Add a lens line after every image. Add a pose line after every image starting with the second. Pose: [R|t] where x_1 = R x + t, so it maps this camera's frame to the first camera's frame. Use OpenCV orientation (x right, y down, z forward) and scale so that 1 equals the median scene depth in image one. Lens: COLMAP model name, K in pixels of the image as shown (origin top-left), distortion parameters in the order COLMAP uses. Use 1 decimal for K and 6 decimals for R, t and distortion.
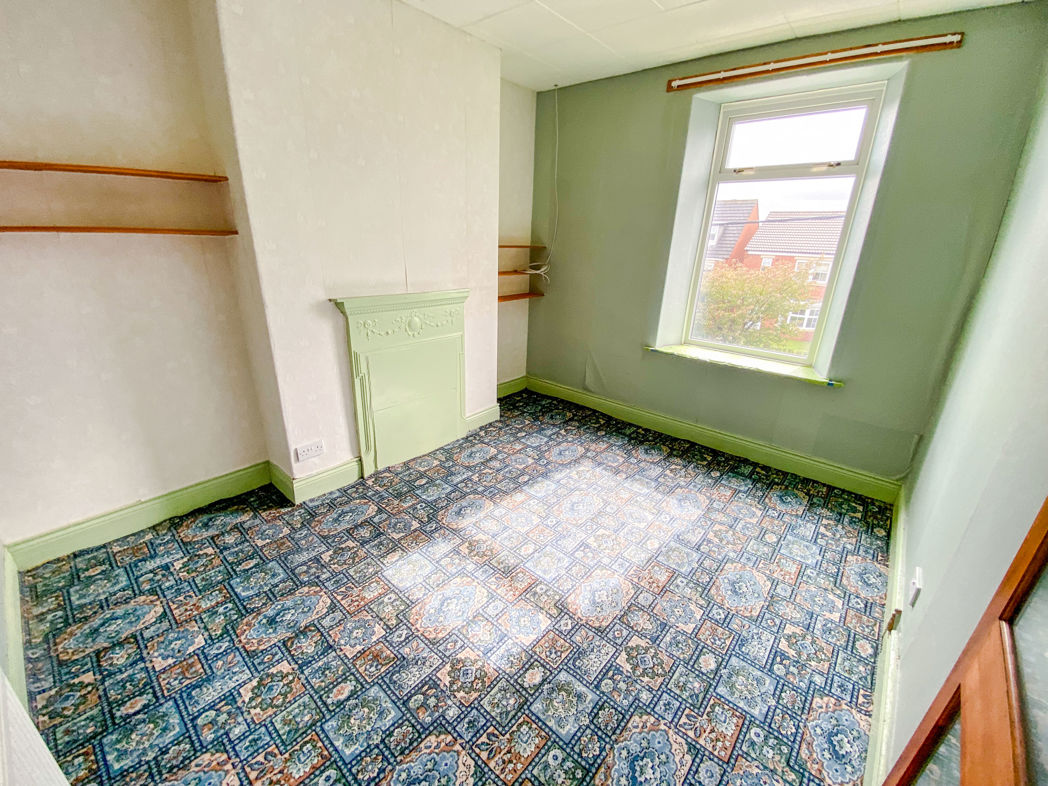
lens RADIAL K [[421.4, 0, 505.0], [0, 421.4, 389.4], [0, 0, 1]] dist [-0.024967, -0.007133]
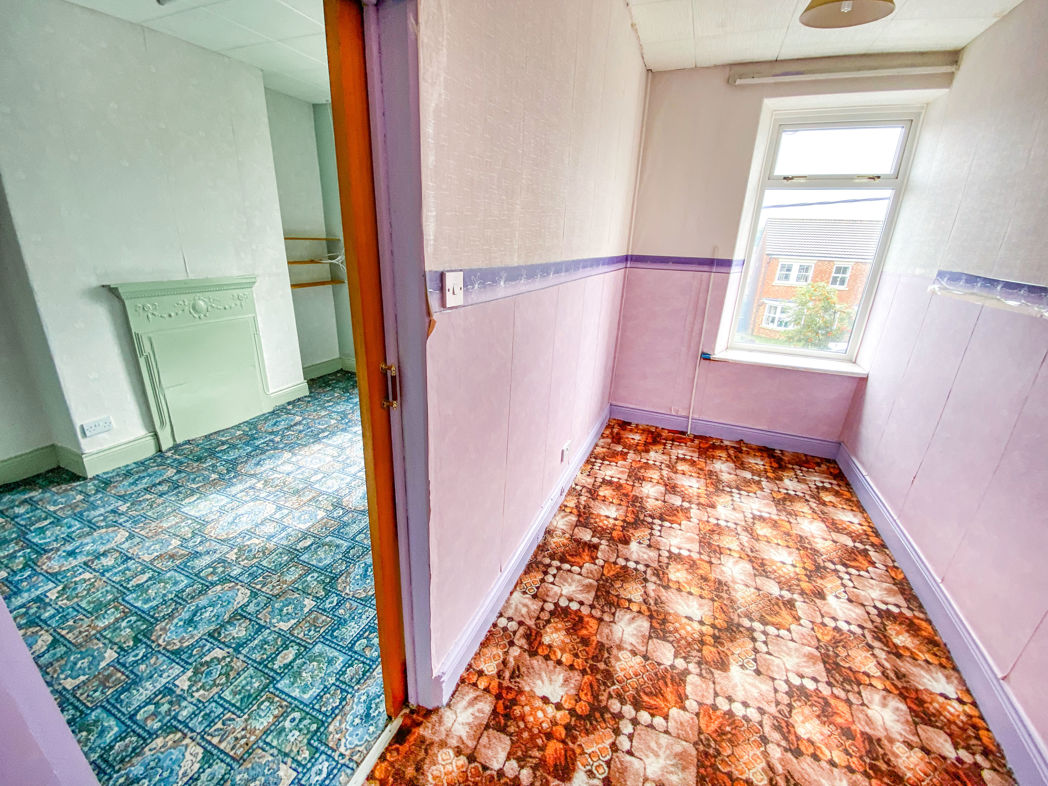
lens RADIAL K [[421.4, 0, 501.7], [0, 421.4, 380.8], [0, 0, 1]] dist [-0.024967, -0.007133]
pose [[0.938721, -0.110828, 0.326374, 0.172354], [0.113256, 0.993498, 0.011618, 0.127781], [-0.325540, 0.026058, 0.945169, -0.319356]]
